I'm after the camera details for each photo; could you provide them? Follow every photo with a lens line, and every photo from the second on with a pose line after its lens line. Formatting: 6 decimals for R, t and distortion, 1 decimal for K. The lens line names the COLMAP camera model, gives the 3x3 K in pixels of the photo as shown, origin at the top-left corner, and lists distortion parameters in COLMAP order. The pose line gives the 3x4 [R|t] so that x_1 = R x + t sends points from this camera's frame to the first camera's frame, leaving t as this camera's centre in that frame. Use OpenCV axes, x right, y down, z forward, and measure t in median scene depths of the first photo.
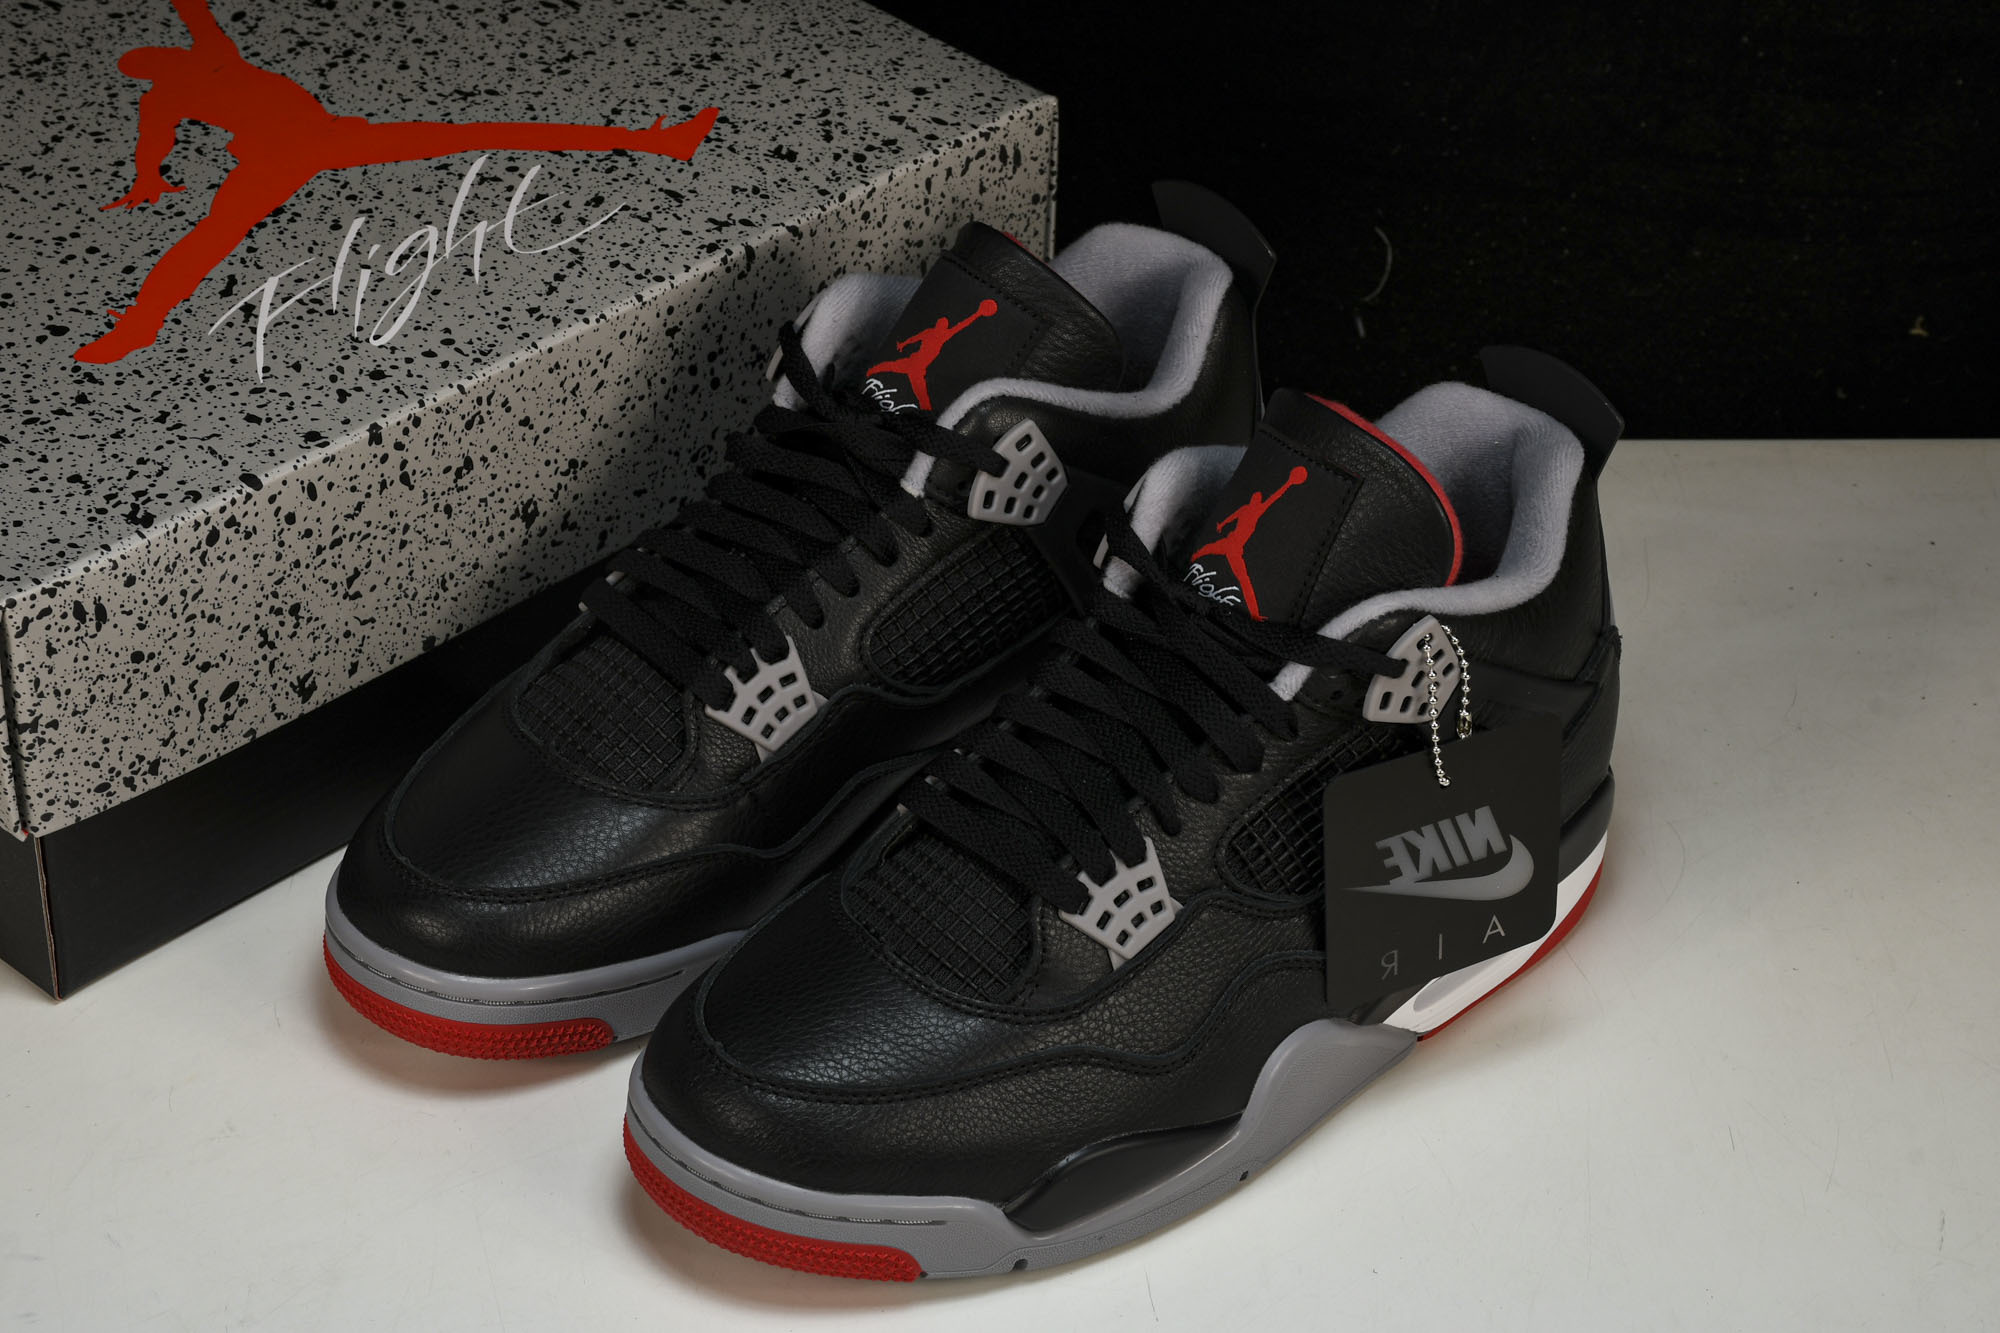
lens RADIAL K [[5171.2, 0, 1017.1], [0, 5171.2, 749.4], [0, 0, 1]] dist [0.677022, 0.000000]
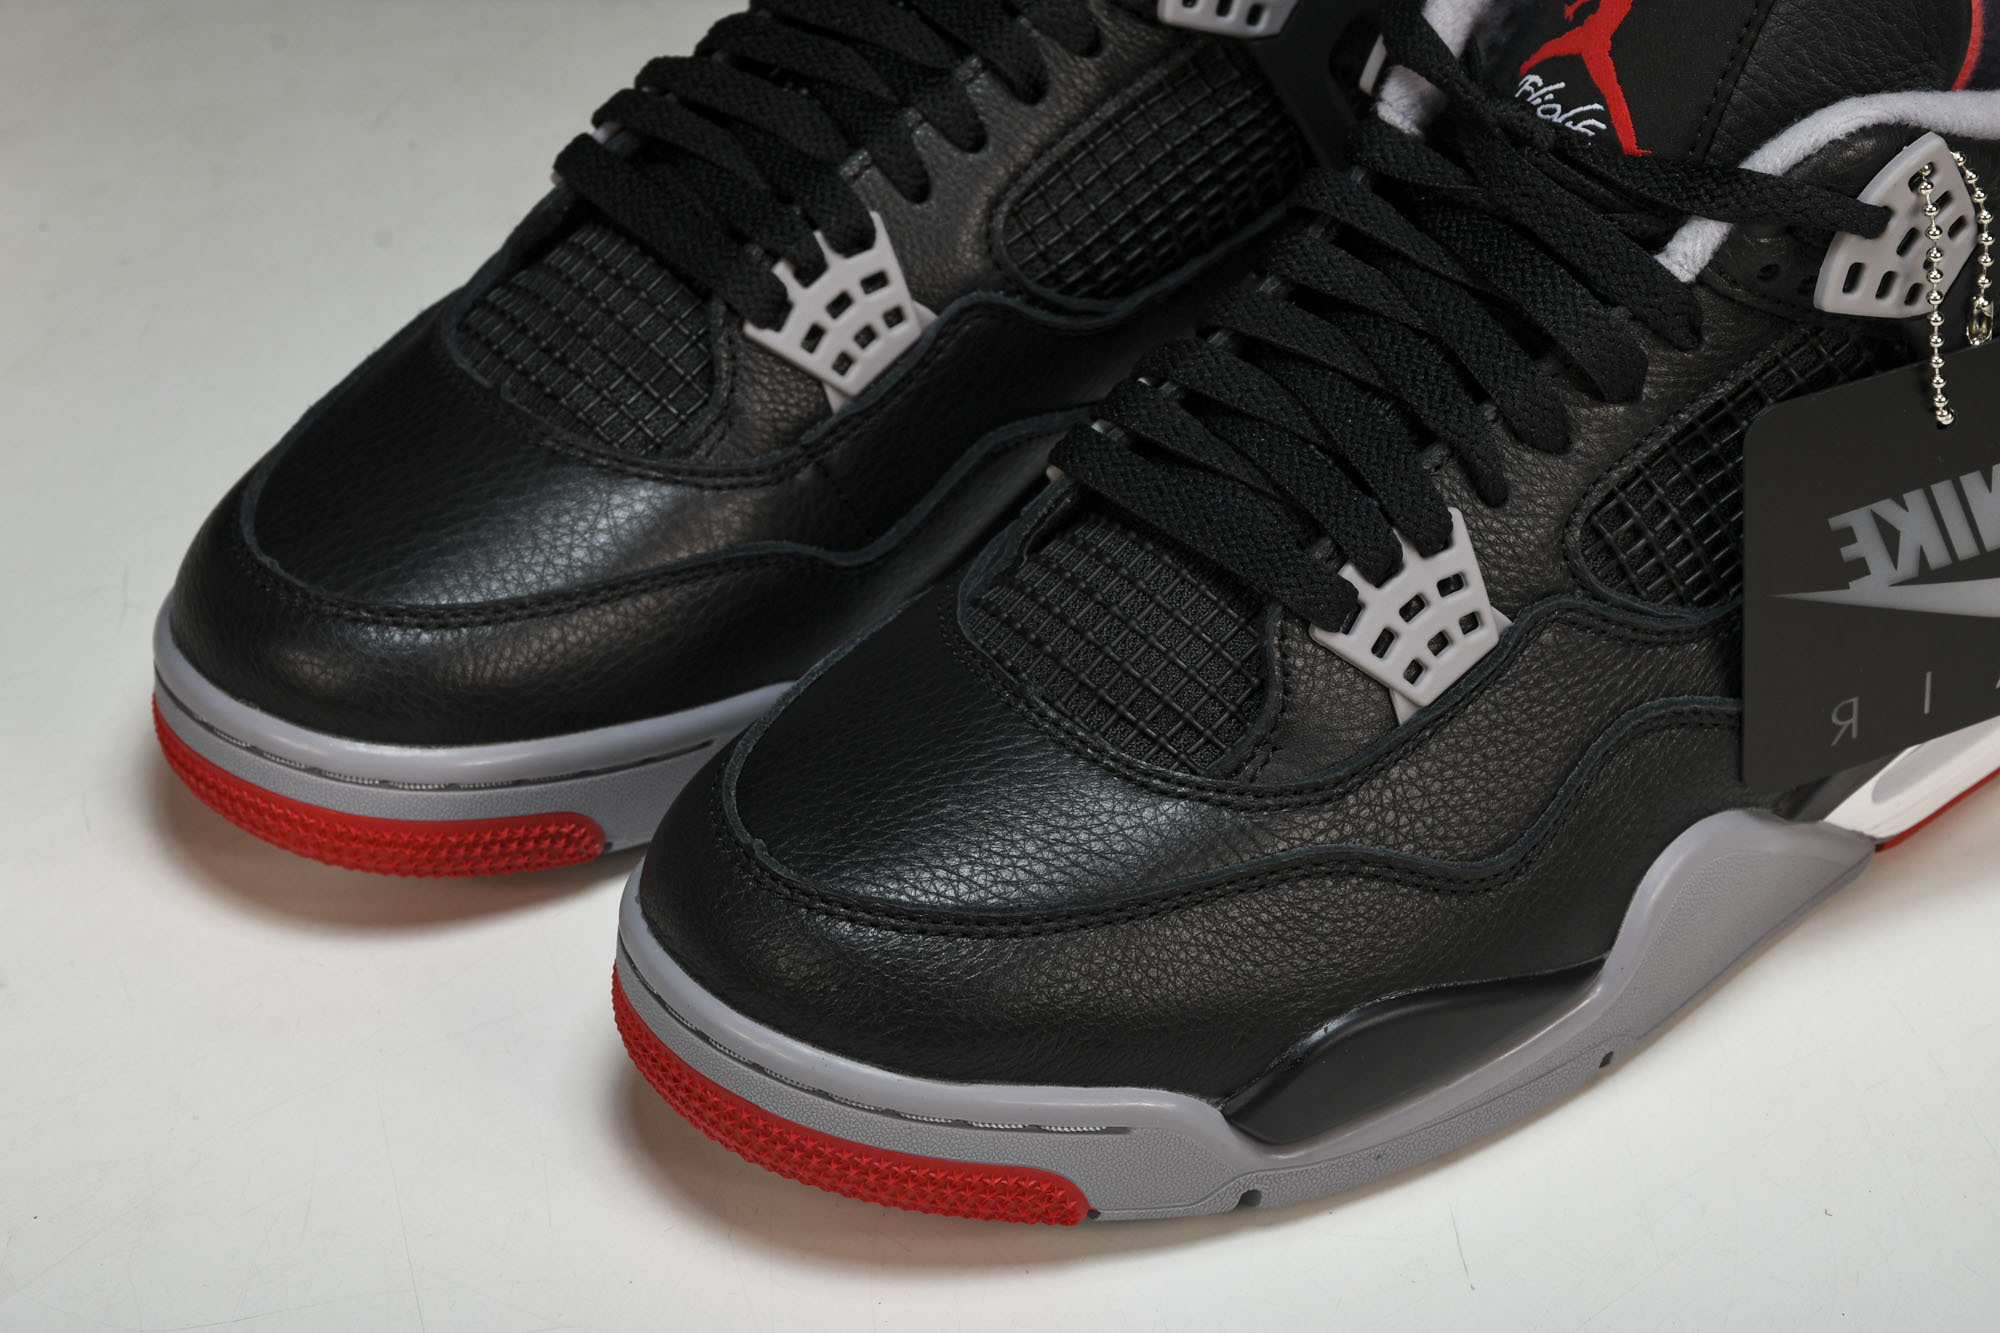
lens RADIAL K [[5502.4, 0, 1007.1], [0, 5502.4, 750.3], [0, 0, 1]] dist [0.751545, 0.000000]
pose [[0.999473, -0.003747, -0.032233, -0.006563], [0.004259, 0.999866, 0.015833, 0.034056], [0.032169, -0.015962, 0.999355, 0.331404]]
